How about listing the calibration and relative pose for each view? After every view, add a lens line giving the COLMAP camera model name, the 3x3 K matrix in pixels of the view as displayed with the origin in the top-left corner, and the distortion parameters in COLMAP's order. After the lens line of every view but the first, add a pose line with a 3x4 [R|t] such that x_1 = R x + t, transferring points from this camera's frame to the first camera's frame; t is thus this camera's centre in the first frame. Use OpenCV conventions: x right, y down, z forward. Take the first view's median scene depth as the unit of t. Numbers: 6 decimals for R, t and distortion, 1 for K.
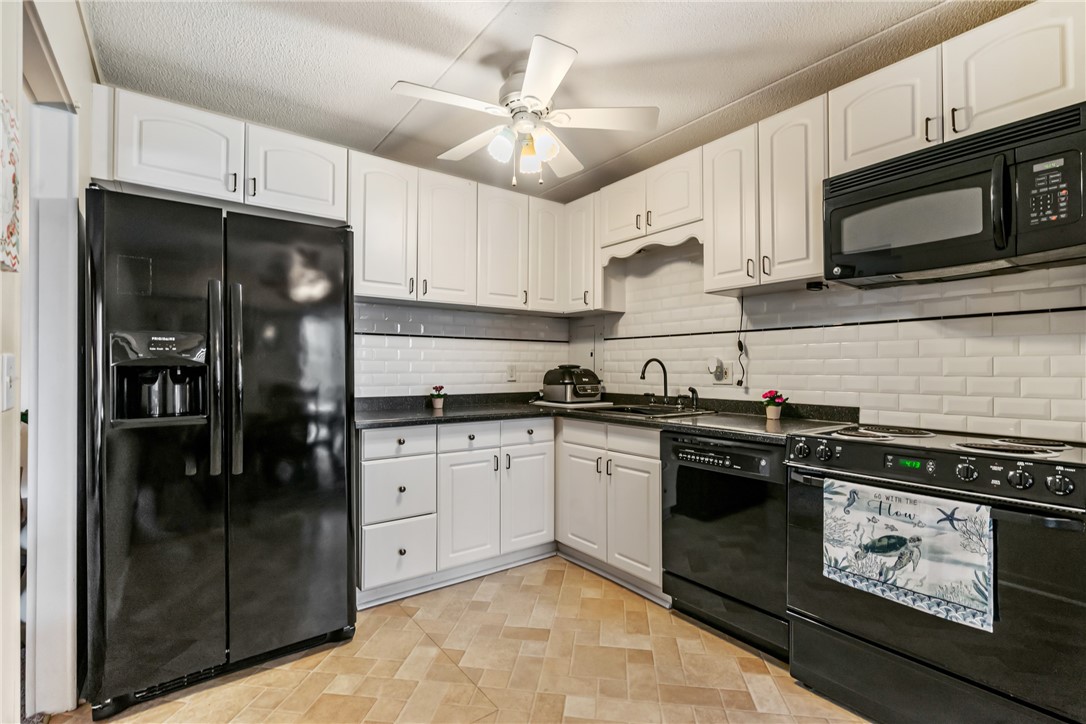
lens RADIAL K [[491.8, 0, 553.0], [0, 491.8, 364.6], [0, 0, 1]] dist [-0.006094, 0.001714]
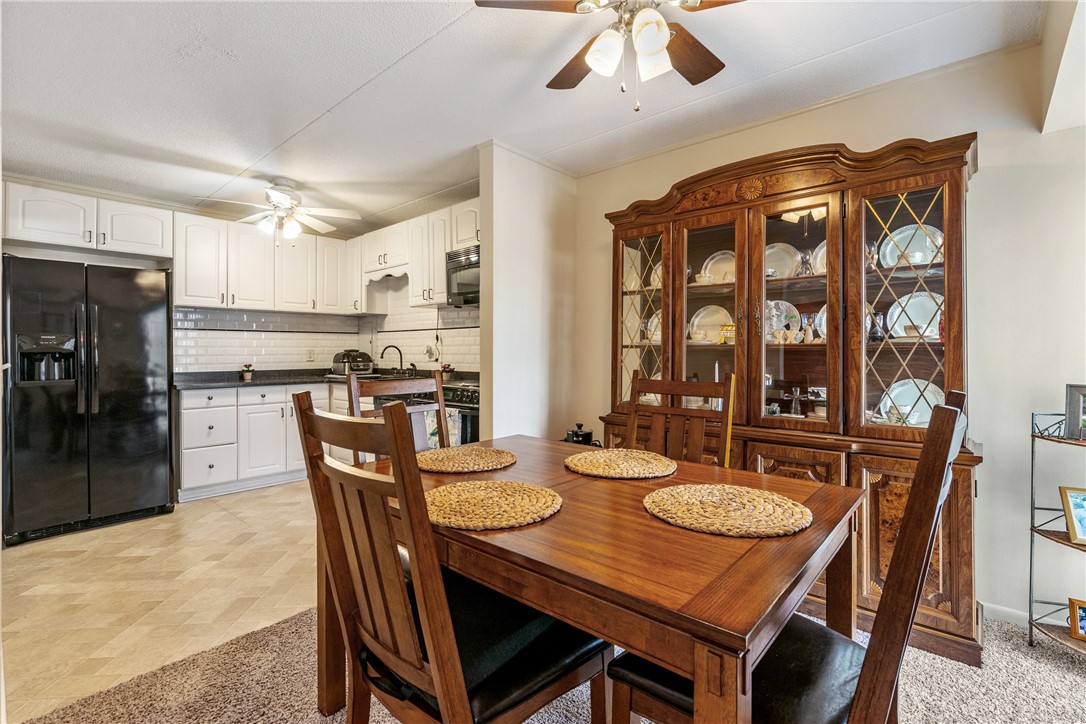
lens RADIAL K [[491.8, 0, 544.2], [0, 491.8, 349.4], [0, 0, 1]] dist [-0.006094, 0.001714]
pose [[0.981865, -0.005034, 0.189517, 0.453027], [0.004009, 0.999975, 0.005787, -0.007608], [-0.189542, -0.004922, 0.981860, -0.770026]]
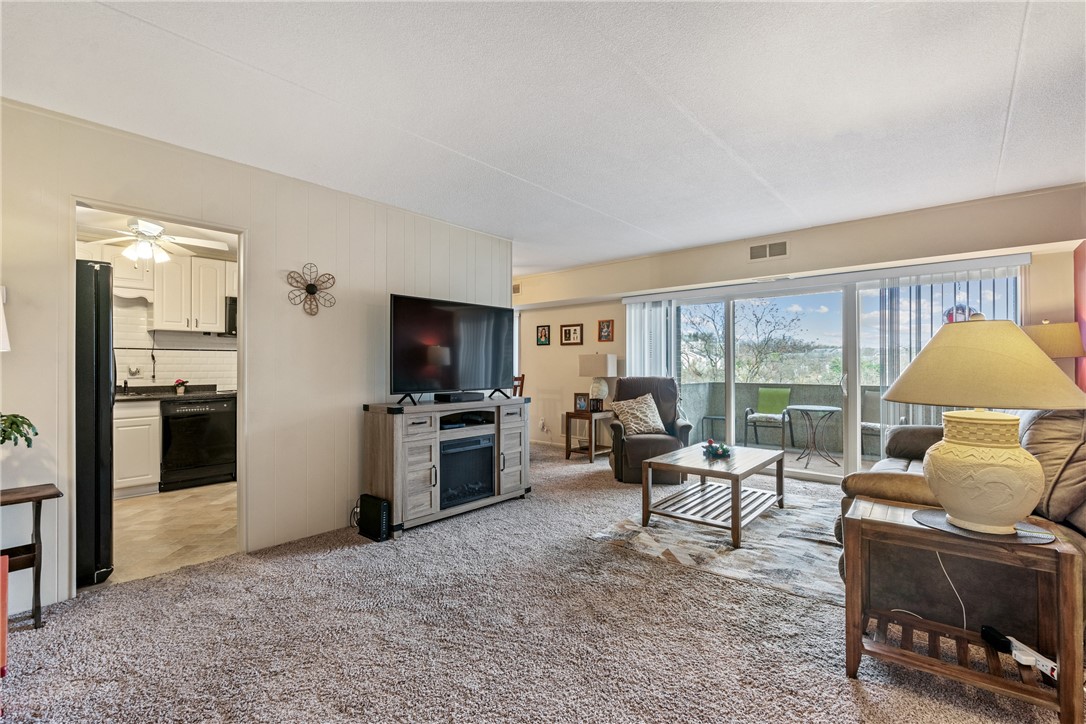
lens RADIAL K [[491.8, 0, 536.3], [0, 491.8, 359.7], [0, 0, 1]] dist [-0.006094, 0.001714]
pose [[-0.188718, 0.011892, 0.981959, -1.873790], [-0.004668, 0.999905, -0.013007, -0.011647], [-0.982020, -0.007038, -0.188644, -0.091070]]
